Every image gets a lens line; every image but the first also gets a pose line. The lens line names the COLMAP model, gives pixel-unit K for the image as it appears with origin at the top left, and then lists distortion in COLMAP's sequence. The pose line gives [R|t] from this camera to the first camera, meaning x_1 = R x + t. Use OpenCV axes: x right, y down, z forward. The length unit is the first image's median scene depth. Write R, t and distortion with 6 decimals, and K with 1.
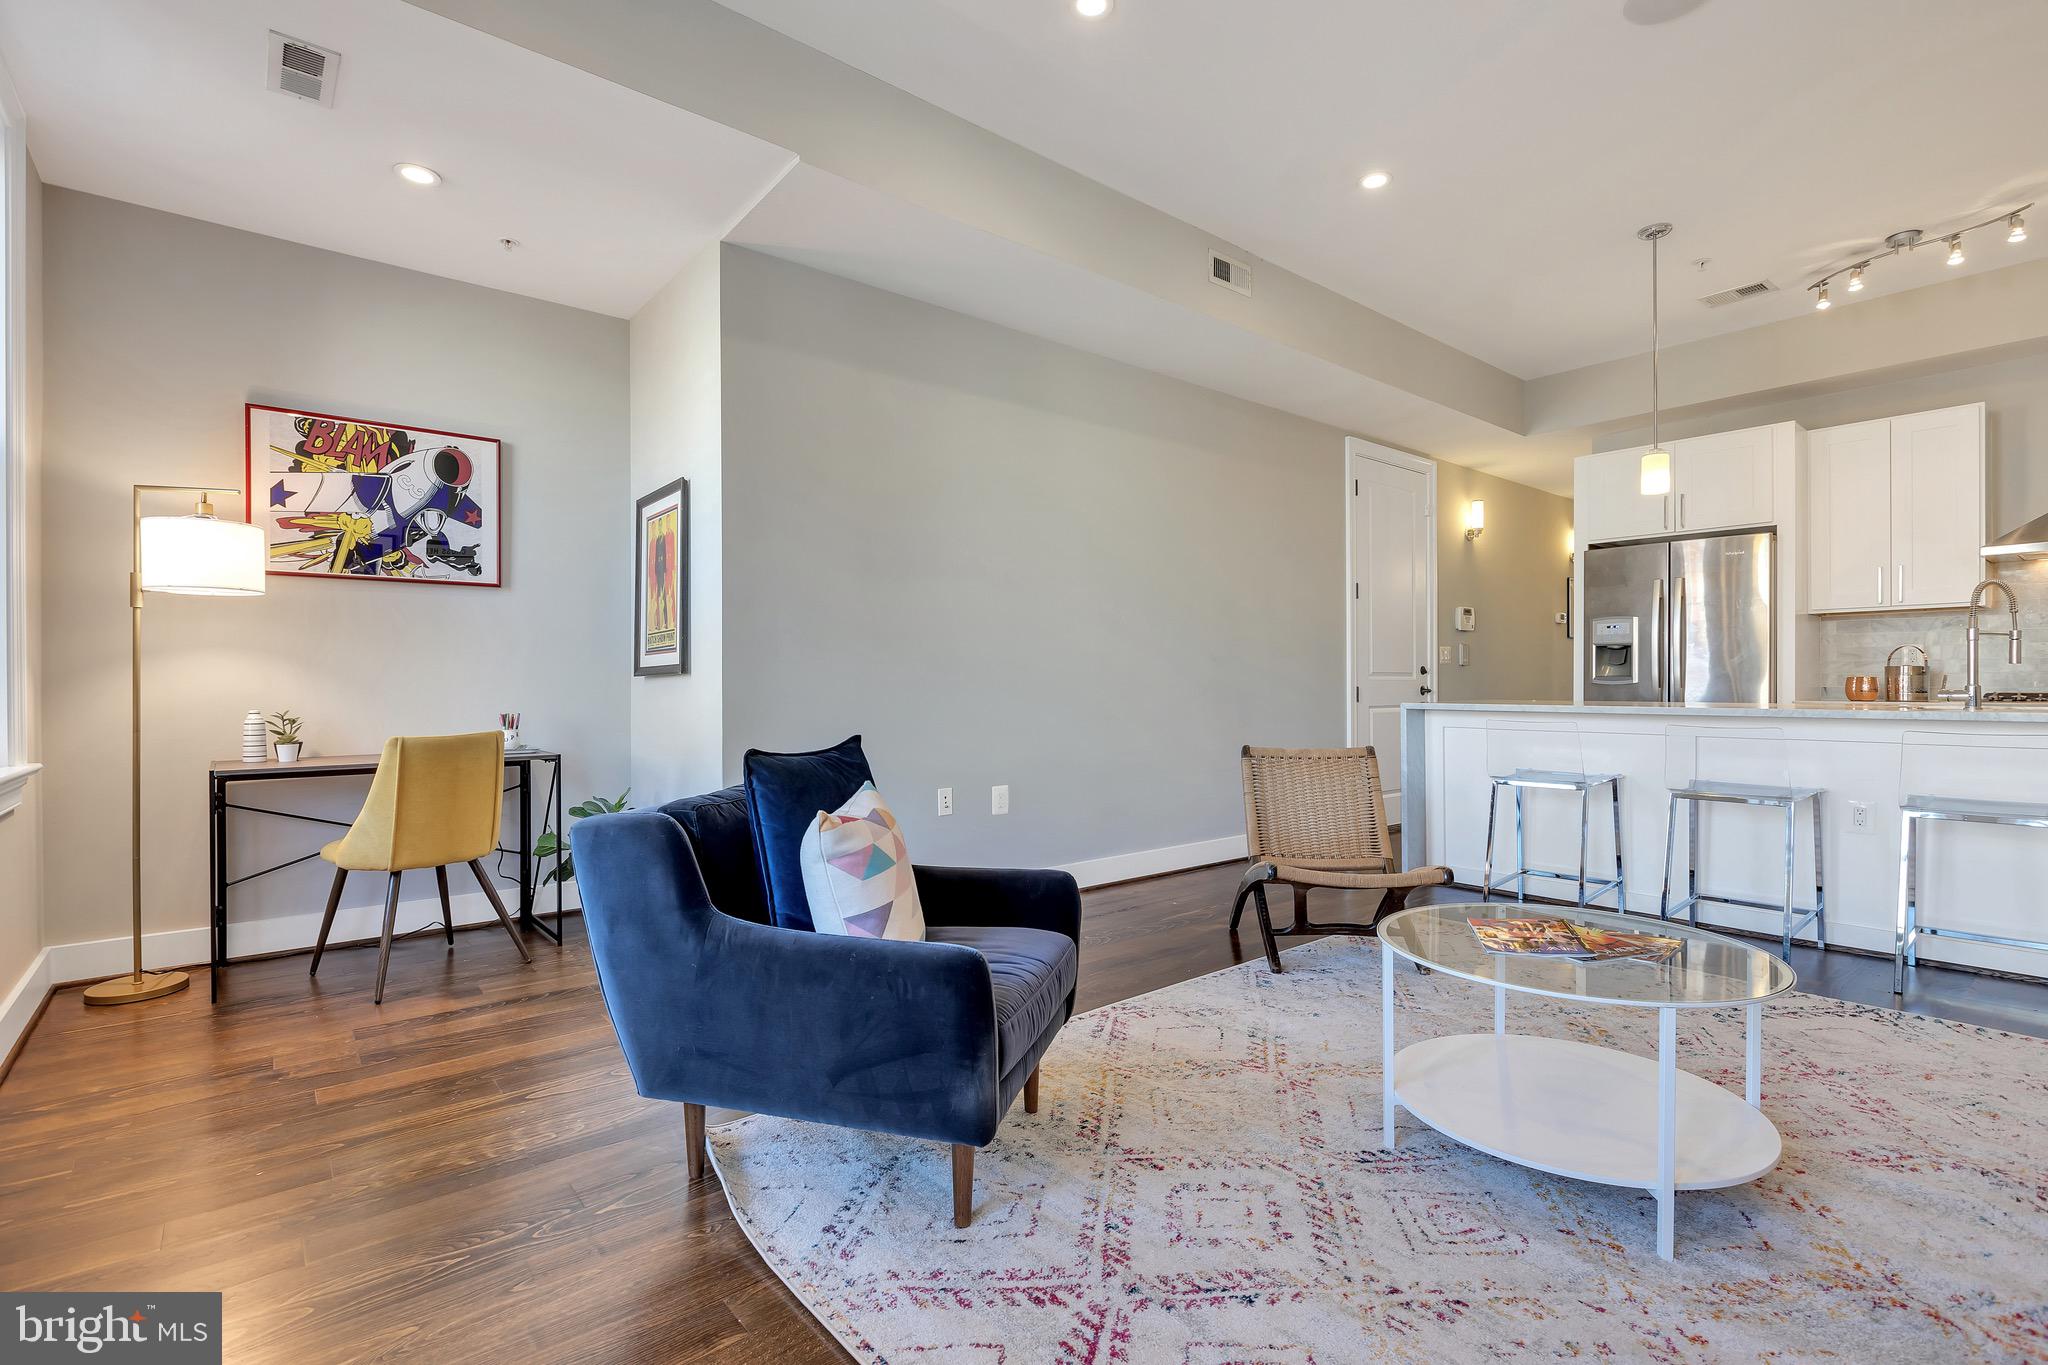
lens RADIAL K [[949.3, 0, 1031.1], [0, 949.3, 684.9], [0, 0, 1]] dist [-0.004481, 0.000431]
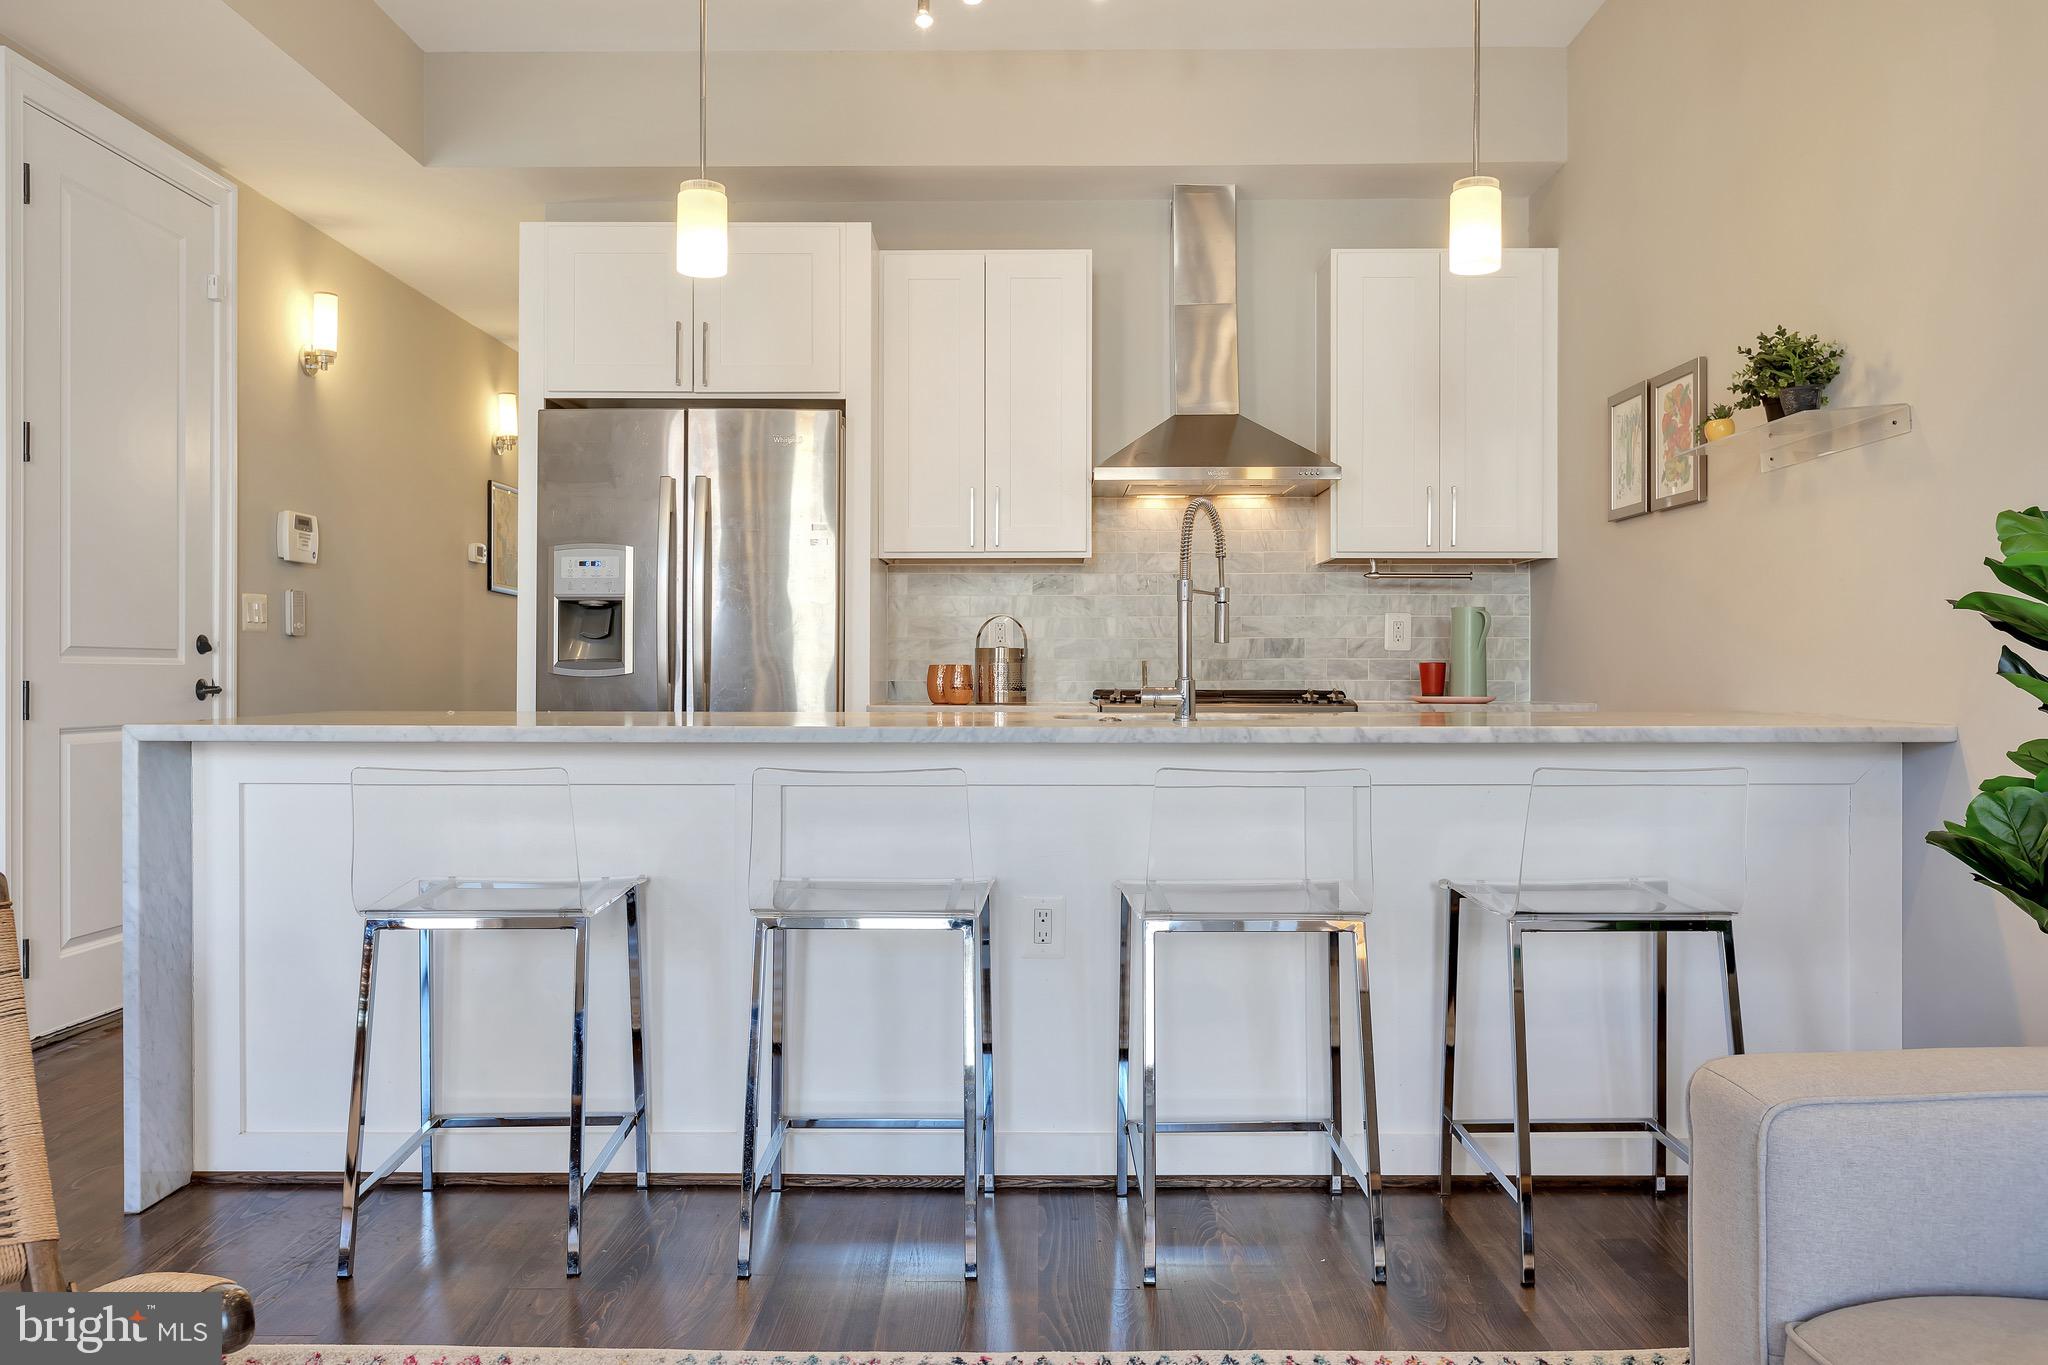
lens RADIAL K [[1539.5, 0, 1027.7], [0, 1539.5, 674.7], [0, 0, 1]] dist [-0.008242, 0.005699]
pose [[0.644232, 0.002889, 0.764825, 0.195354], [-0.001760, 0.999996, -0.002295, 0.000089], [-0.764828, 0.000132, 0.644234, 0.420472]]
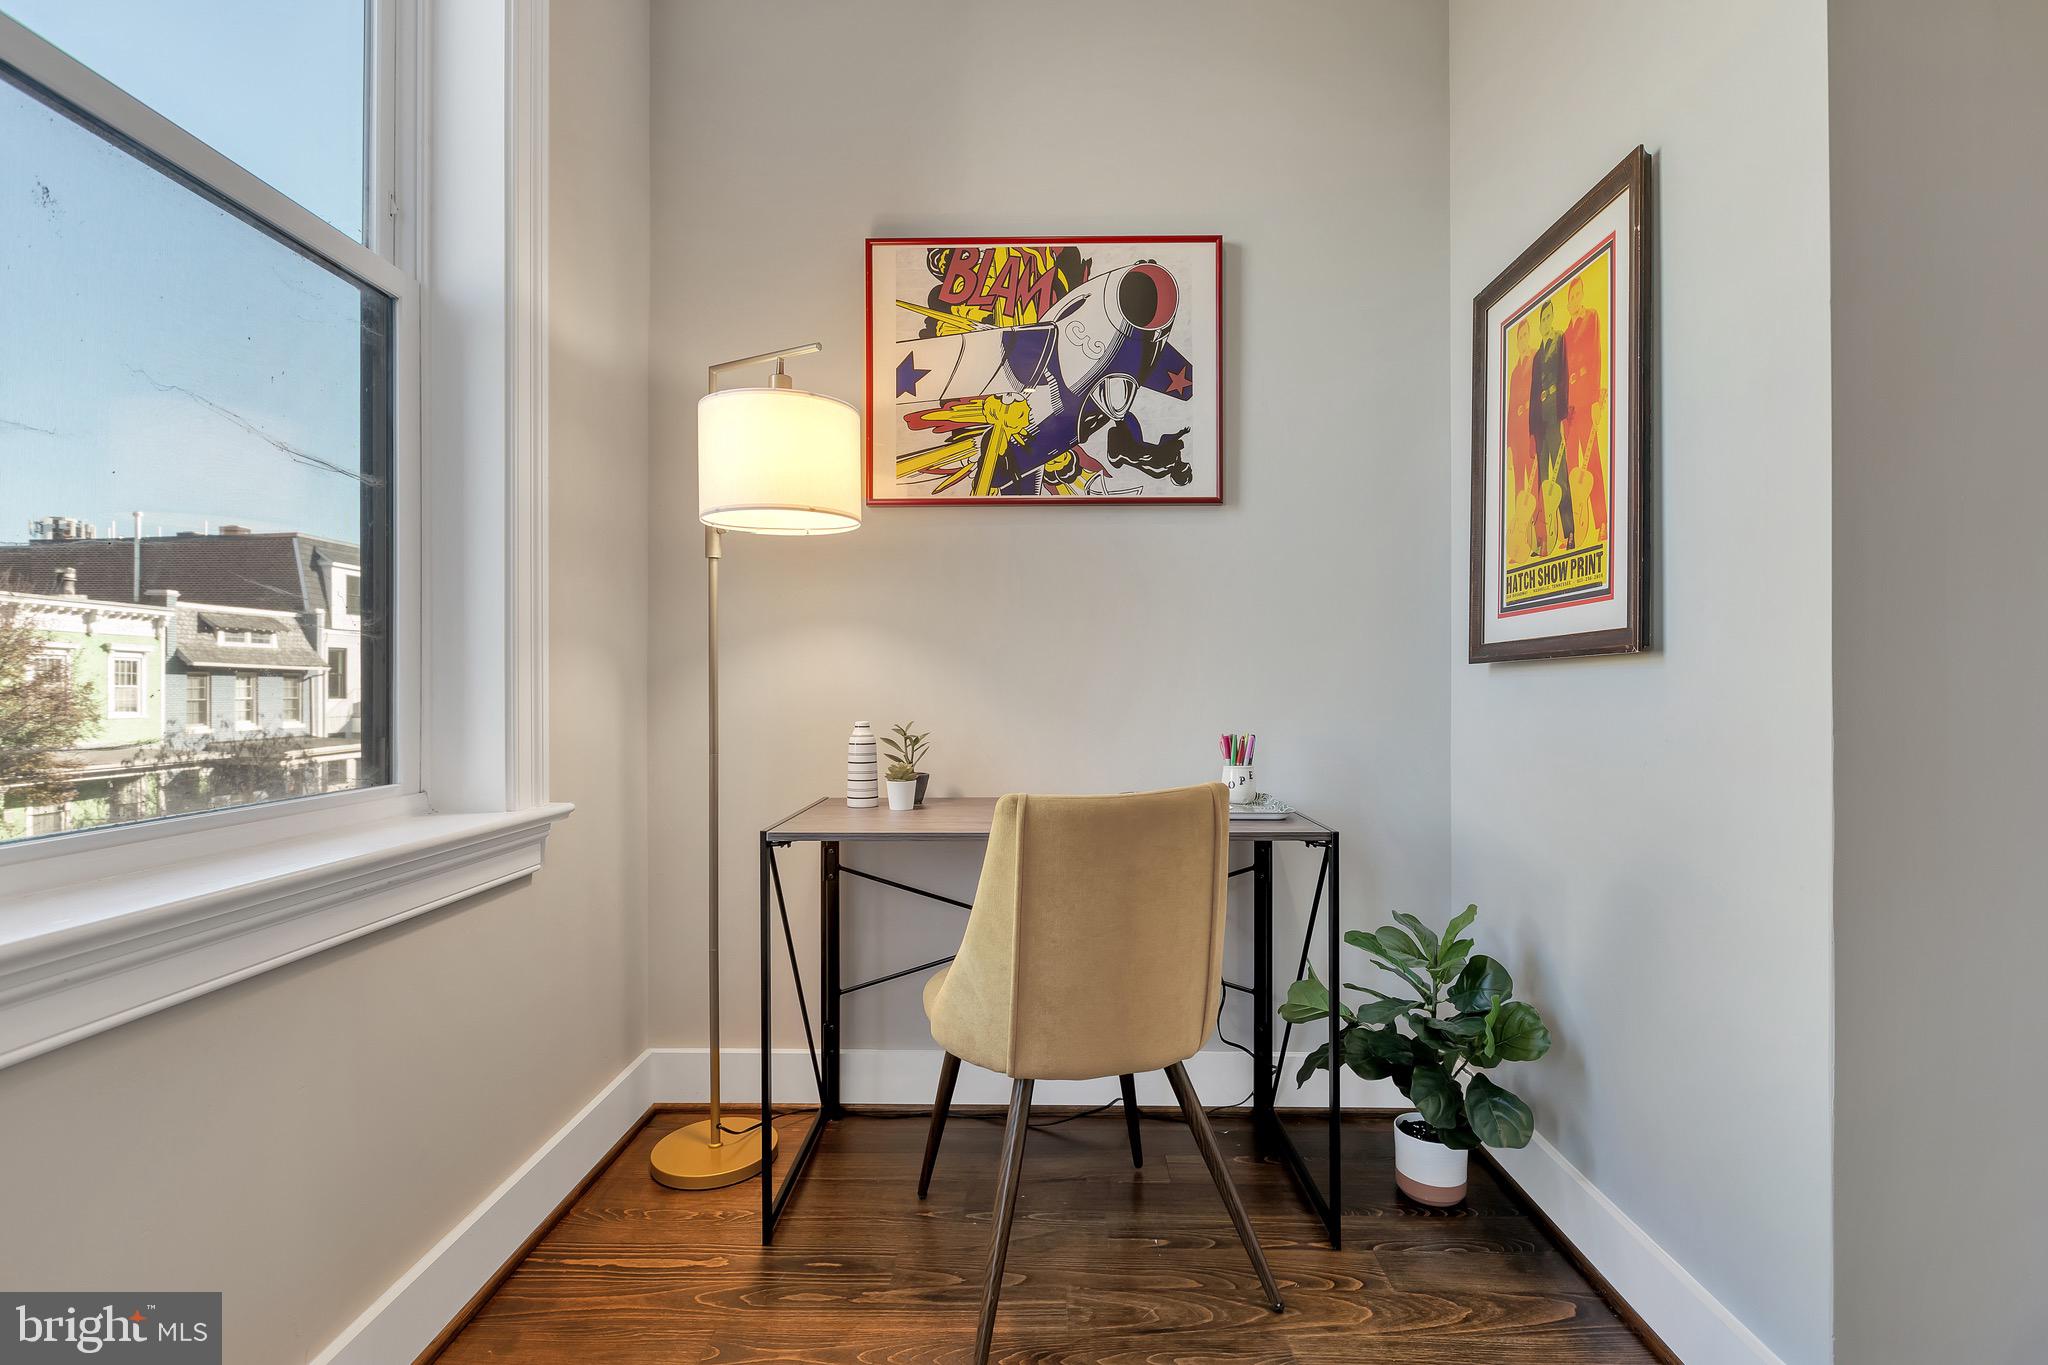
lens RADIAL K [[949.3, 0, 1026.4], [0, 949.3, 680.5], [0, 0, 1]] dist [-0.004481, 0.000431]
pose [[0.756209, 0.000565, -0.654330, -0.297440], [-0.002028, 0.999997, -0.001479, 0.001273], [0.654327, 0.002445, 0.756208, 0.530912]]
